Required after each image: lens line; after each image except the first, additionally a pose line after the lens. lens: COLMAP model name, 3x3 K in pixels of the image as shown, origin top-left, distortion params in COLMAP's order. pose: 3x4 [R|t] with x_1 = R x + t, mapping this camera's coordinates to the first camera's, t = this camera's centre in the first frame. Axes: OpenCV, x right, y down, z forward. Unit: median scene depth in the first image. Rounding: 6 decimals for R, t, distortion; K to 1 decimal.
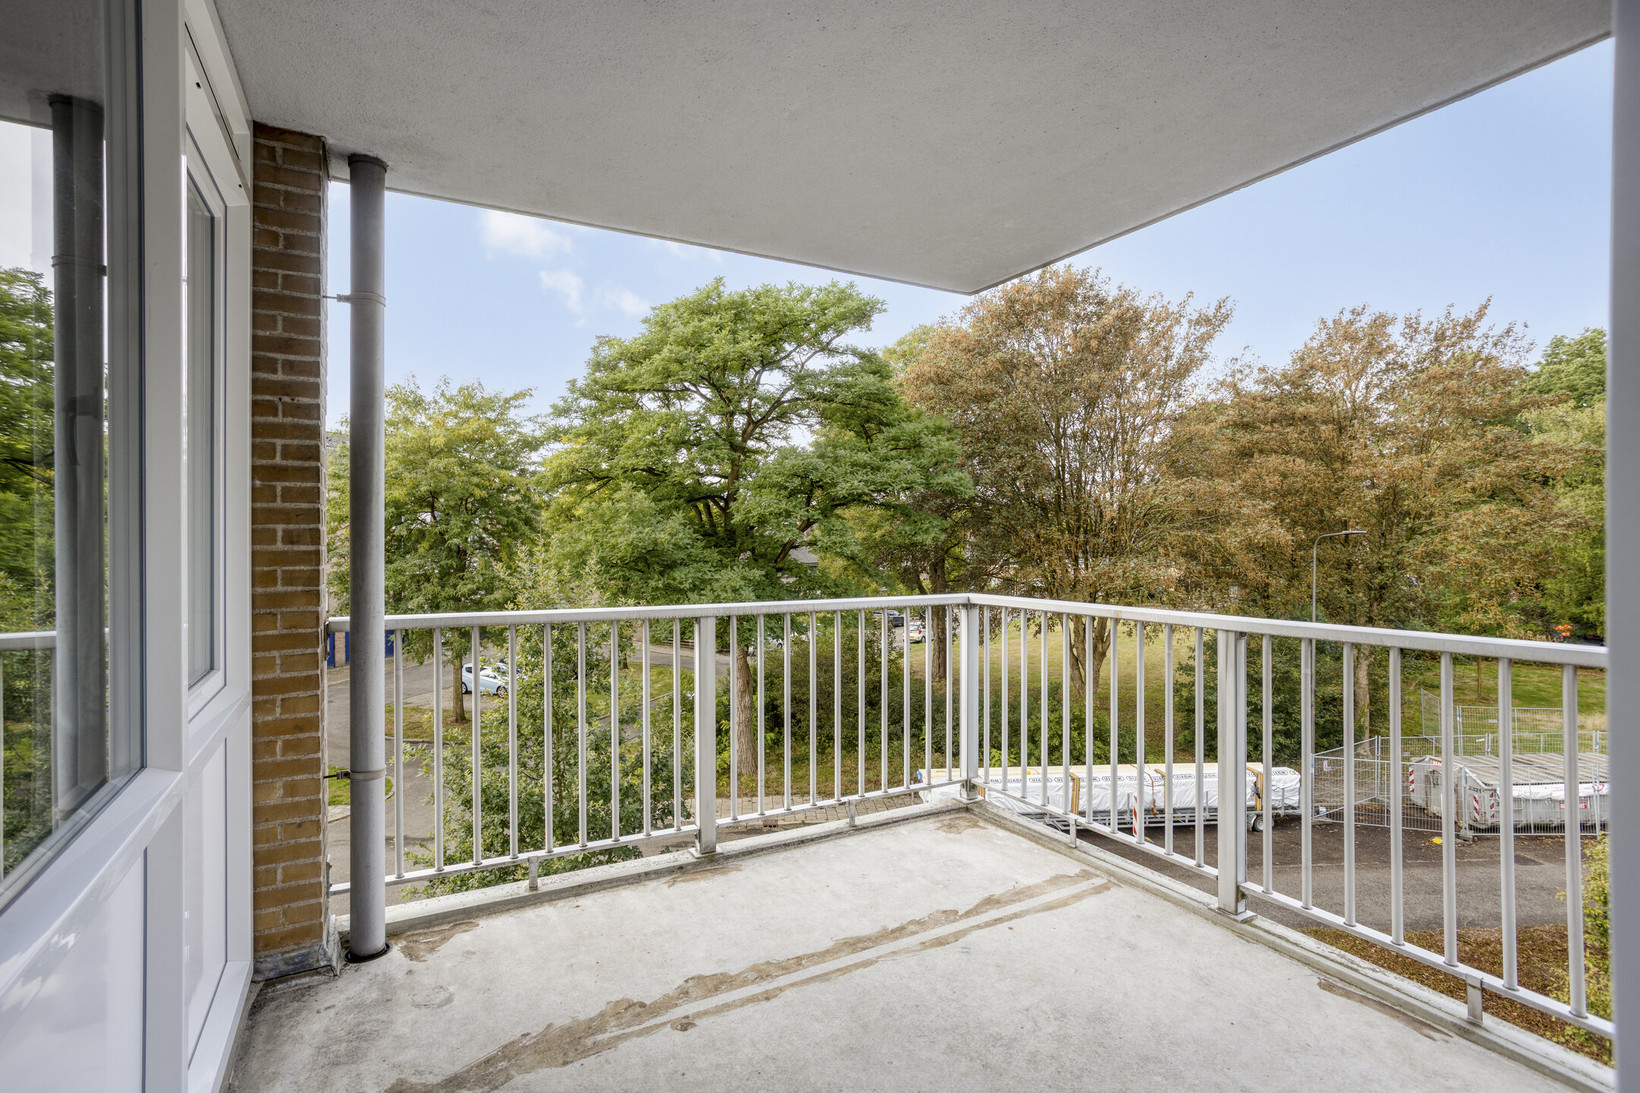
lens RADIAL K [[812.7, 0, 807.2], [0, 812.7, 534.4], [0, 0, 1]] dist [-0.065218, 0.046811]
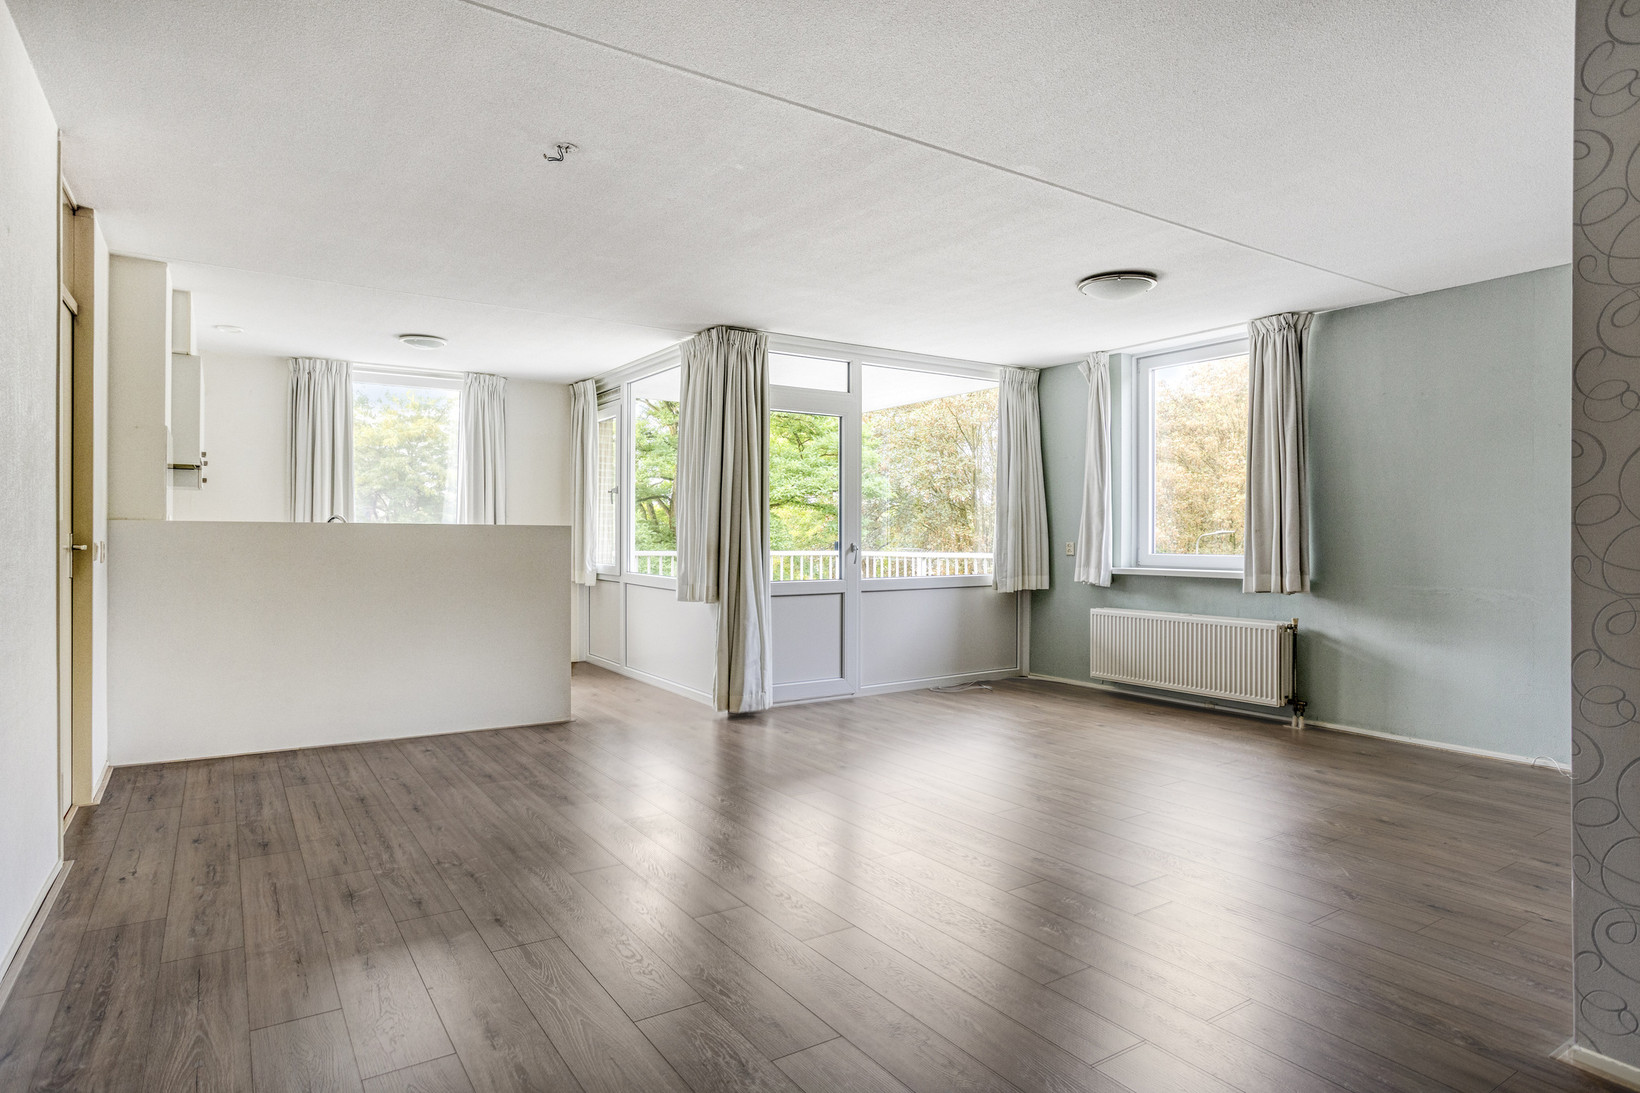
lens RADIAL K [[911.1, 0, 817.0], [0, 911.1, 537.3], [0, 0, 1]] dist [-0.033437, 0.000872]
pose [[0.995794, 0.004060, 0.091534, -0.015945], [-0.004277, 0.999988, 0.002182, 0.004643], [-0.091524, -0.002565, 0.995800, -0.243446]]
